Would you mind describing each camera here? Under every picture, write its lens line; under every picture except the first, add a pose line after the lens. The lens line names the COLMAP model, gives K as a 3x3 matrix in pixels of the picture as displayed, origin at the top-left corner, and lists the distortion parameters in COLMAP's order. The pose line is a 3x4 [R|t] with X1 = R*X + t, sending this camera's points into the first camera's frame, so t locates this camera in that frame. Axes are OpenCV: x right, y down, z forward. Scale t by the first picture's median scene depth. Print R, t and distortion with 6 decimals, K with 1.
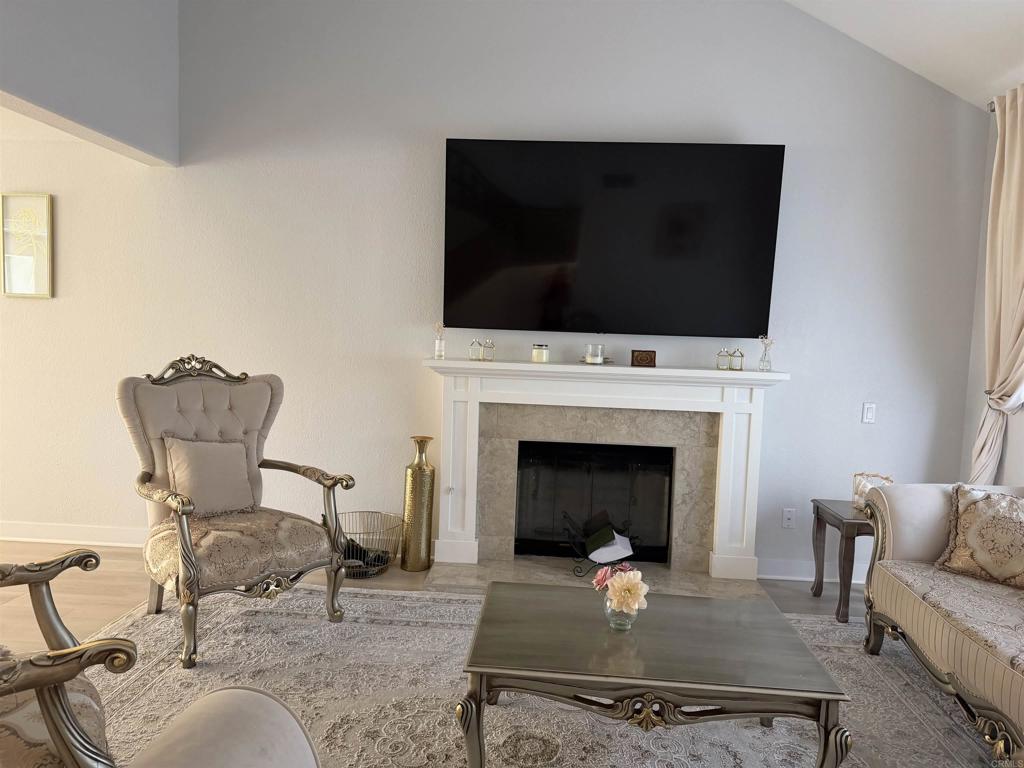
lens RADIAL K [[706.9, 0, 512.0], [0, 706.9, 384.0], [0, 0, 1]] dist [0.154203, -0.194249]
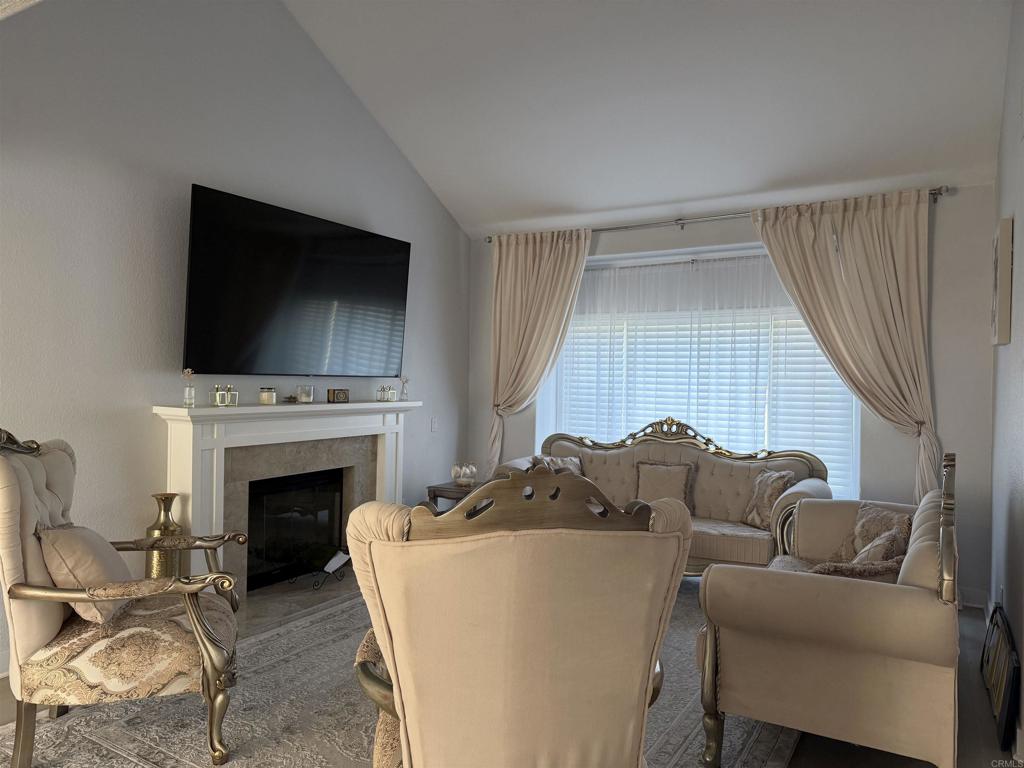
lens RADIAL K [[707.2, 0, 507.4], [0, 707.2, 372.3], [0, 0, 1]] dist [0.043360, -0.001580]
pose [[0.489292, -0.022459, 0.871831, -0.720865], [0.066442, 0.997723, -0.011587, -0.042371], [-0.869585, 0.063596, 0.489670, 0.153440]]
